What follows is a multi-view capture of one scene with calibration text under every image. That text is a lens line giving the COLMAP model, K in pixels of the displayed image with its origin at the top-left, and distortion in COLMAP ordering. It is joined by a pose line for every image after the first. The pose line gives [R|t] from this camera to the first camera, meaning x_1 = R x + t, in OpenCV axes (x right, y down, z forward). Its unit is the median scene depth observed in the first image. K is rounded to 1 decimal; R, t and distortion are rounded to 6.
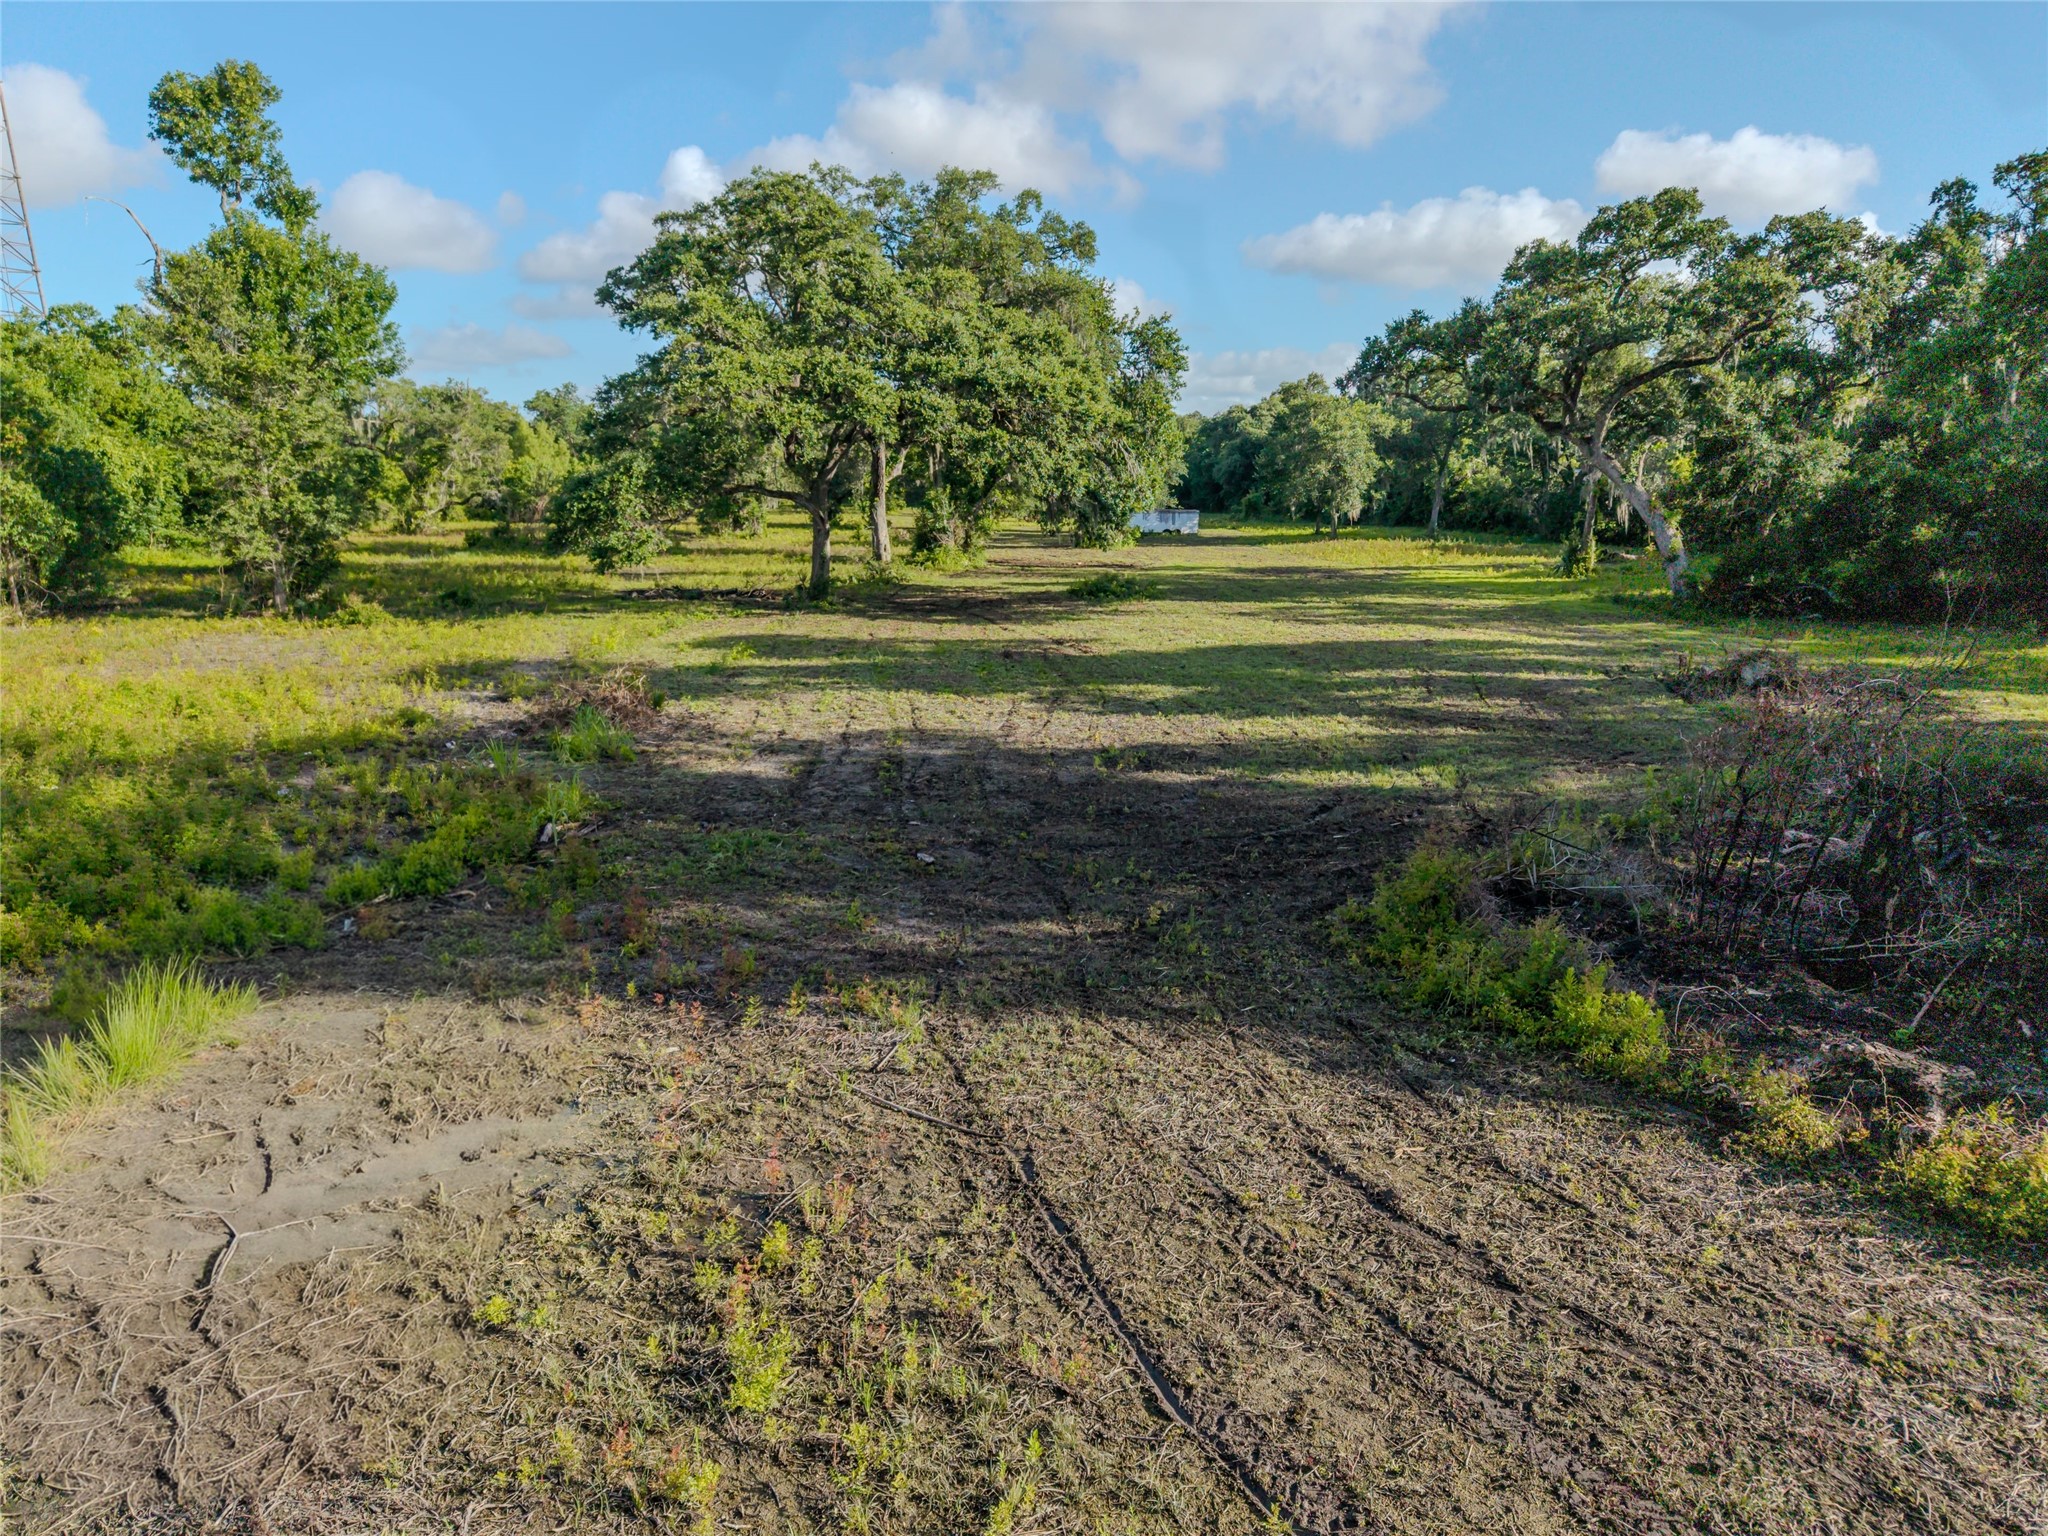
lens RADIAL K [[1383.9, 0, 1037.8], [0, 1383.9, 764.7], [0, 0, 1]] dist [0.076252, -0.125125]
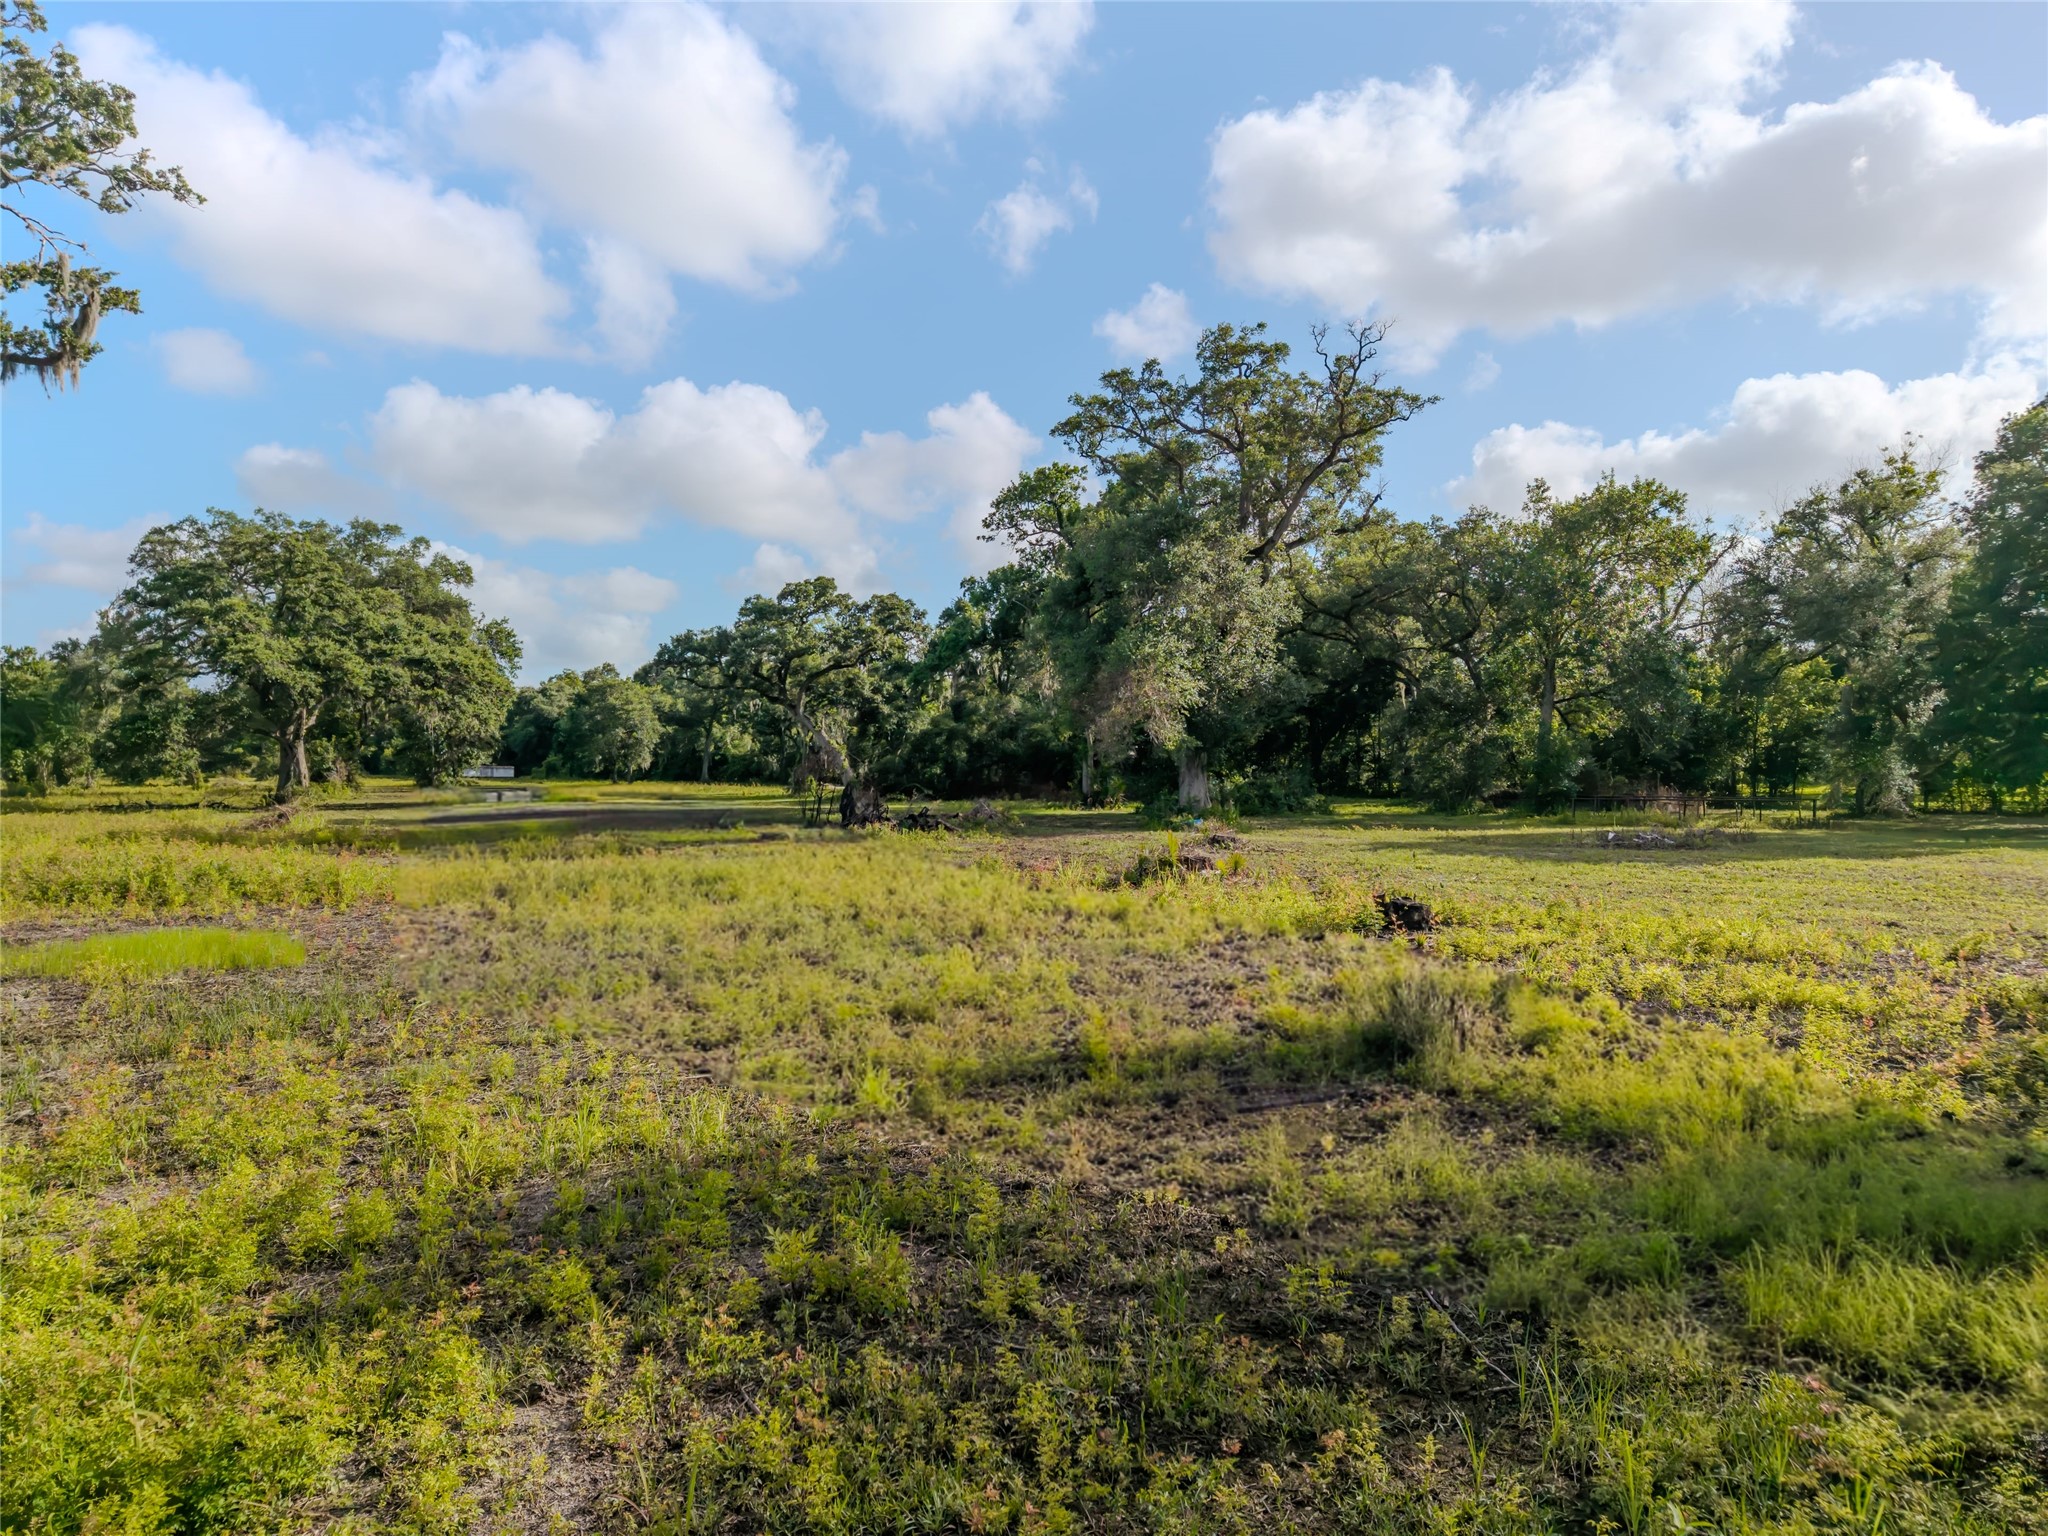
lens RADIAL K [[1383.9, 0, 1037.8], [0, 1383.9, 764.7], [0, 0, 1]] dist [0.076252, -0.125125]
pose [[0.871784, -0.002077, 0.489886, -0.179614], [0.100630, 0.979426, -0.174926, 0.164347], [-0.479443, 0.201795, 0.854057, -0.583270]]
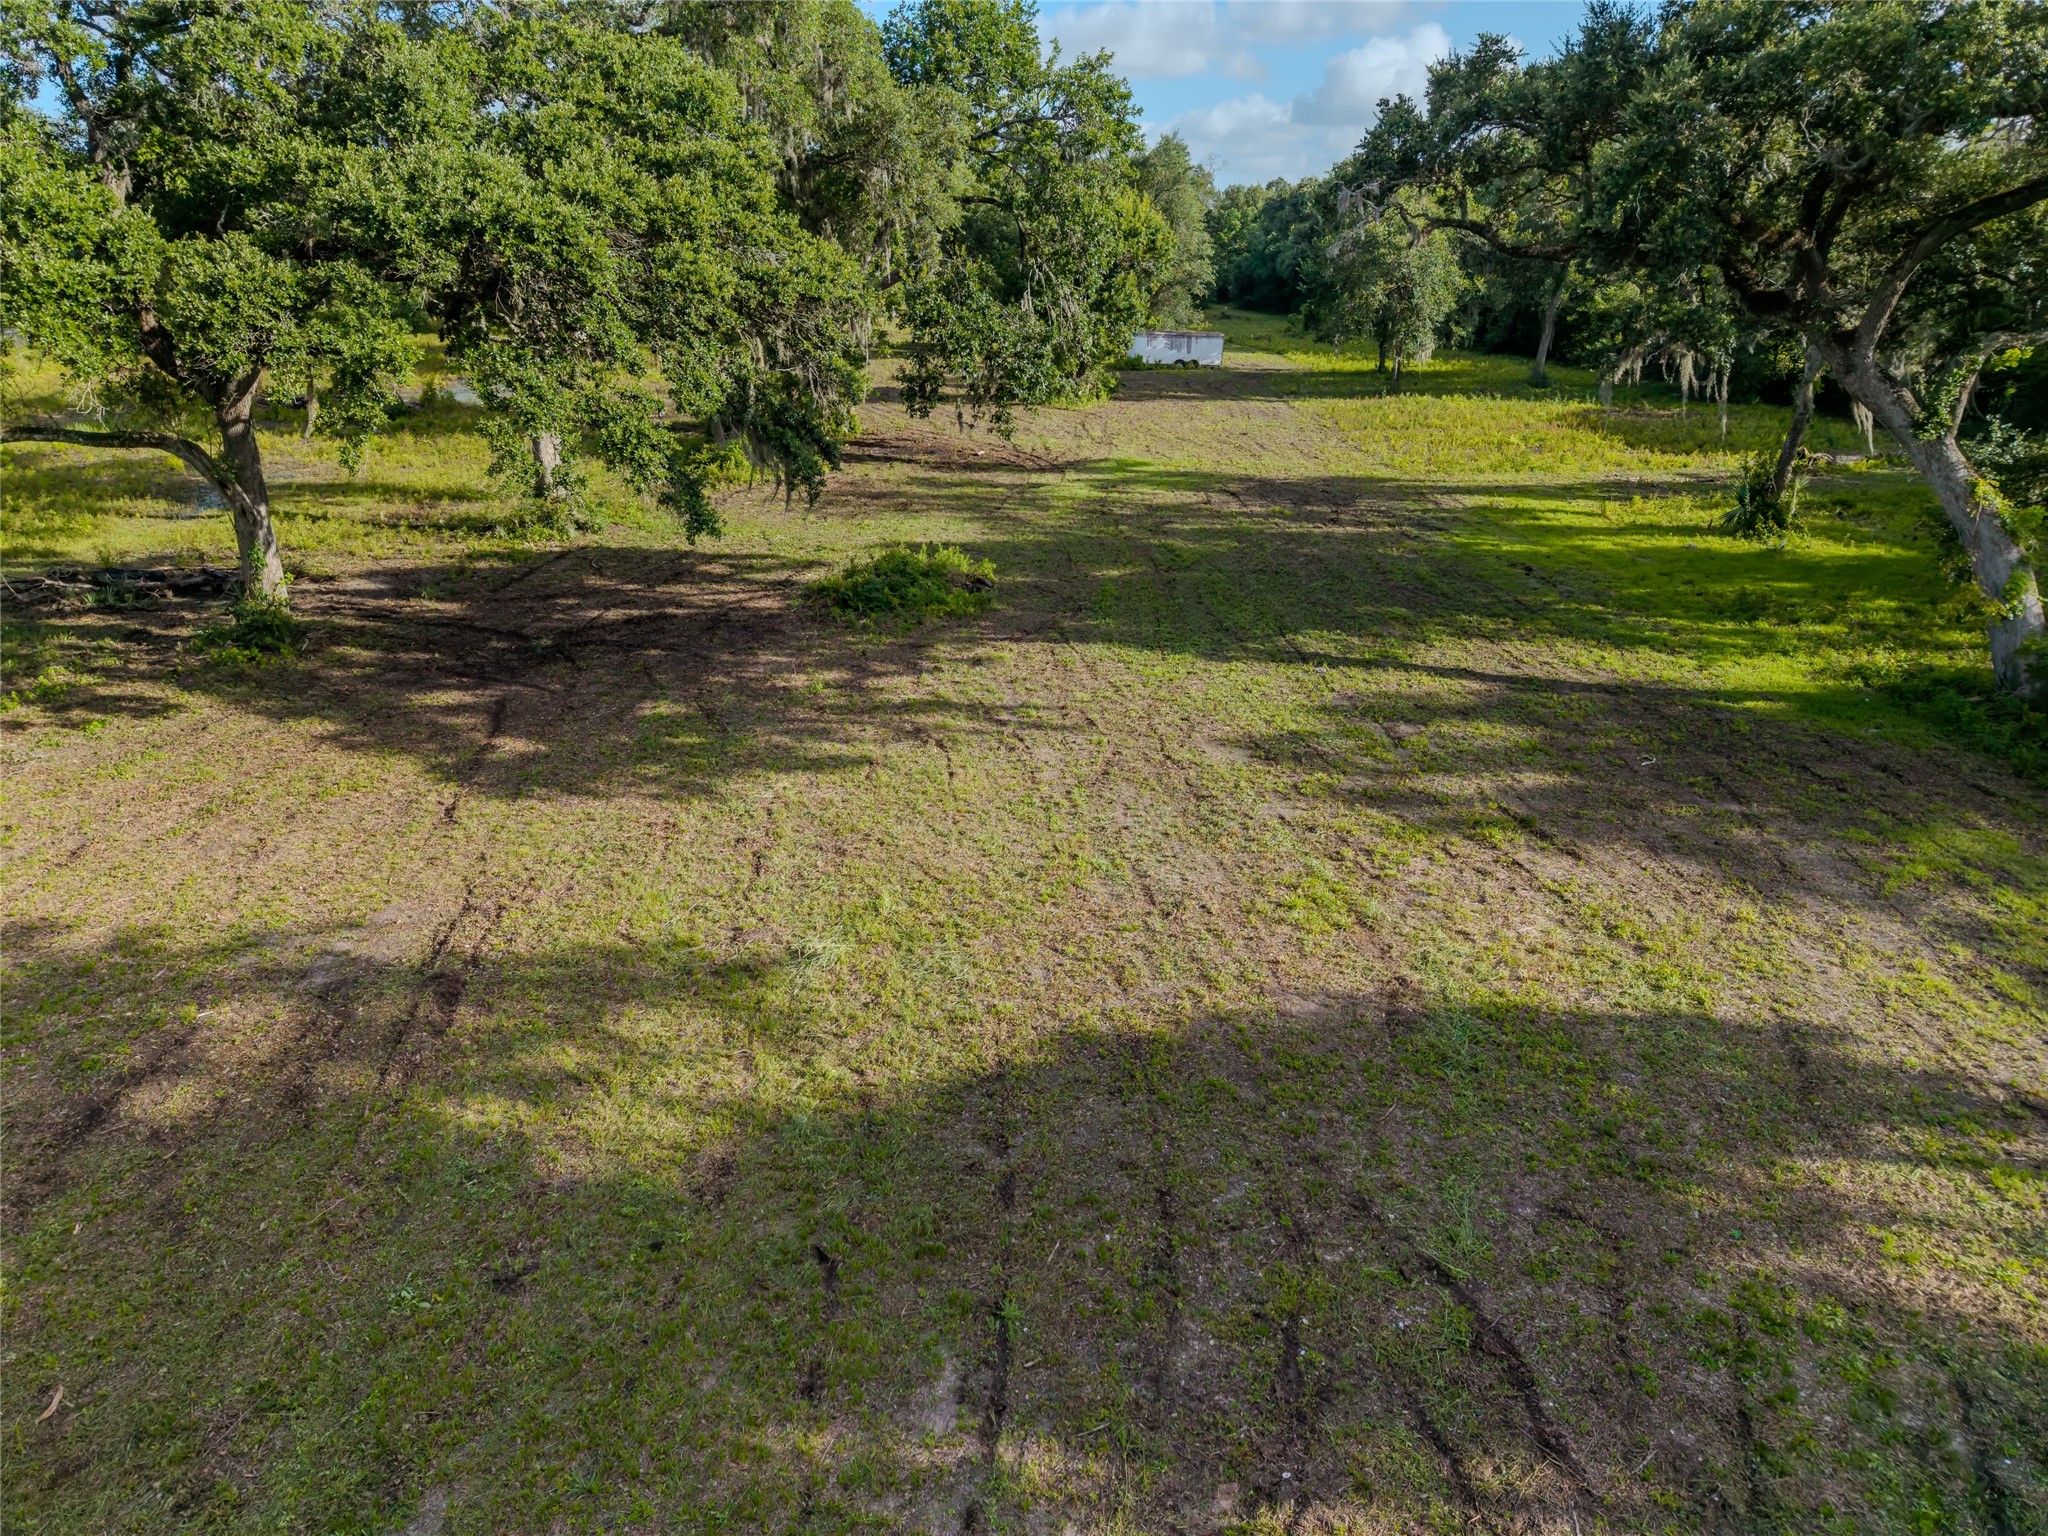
lens RADIAL K [[1368.2, 0, 1024.0], [0, 1368.2, 768.0], [0, 0, 1]] dist [-0.000141, -0.000249]
pose [[0.996543, 0.035892, -0.074930, 0.159979], [-0.023110, 0.986028, 0.164971, -0.157913], [0.079804, -0.162669, 0.983448, 0.503165]]
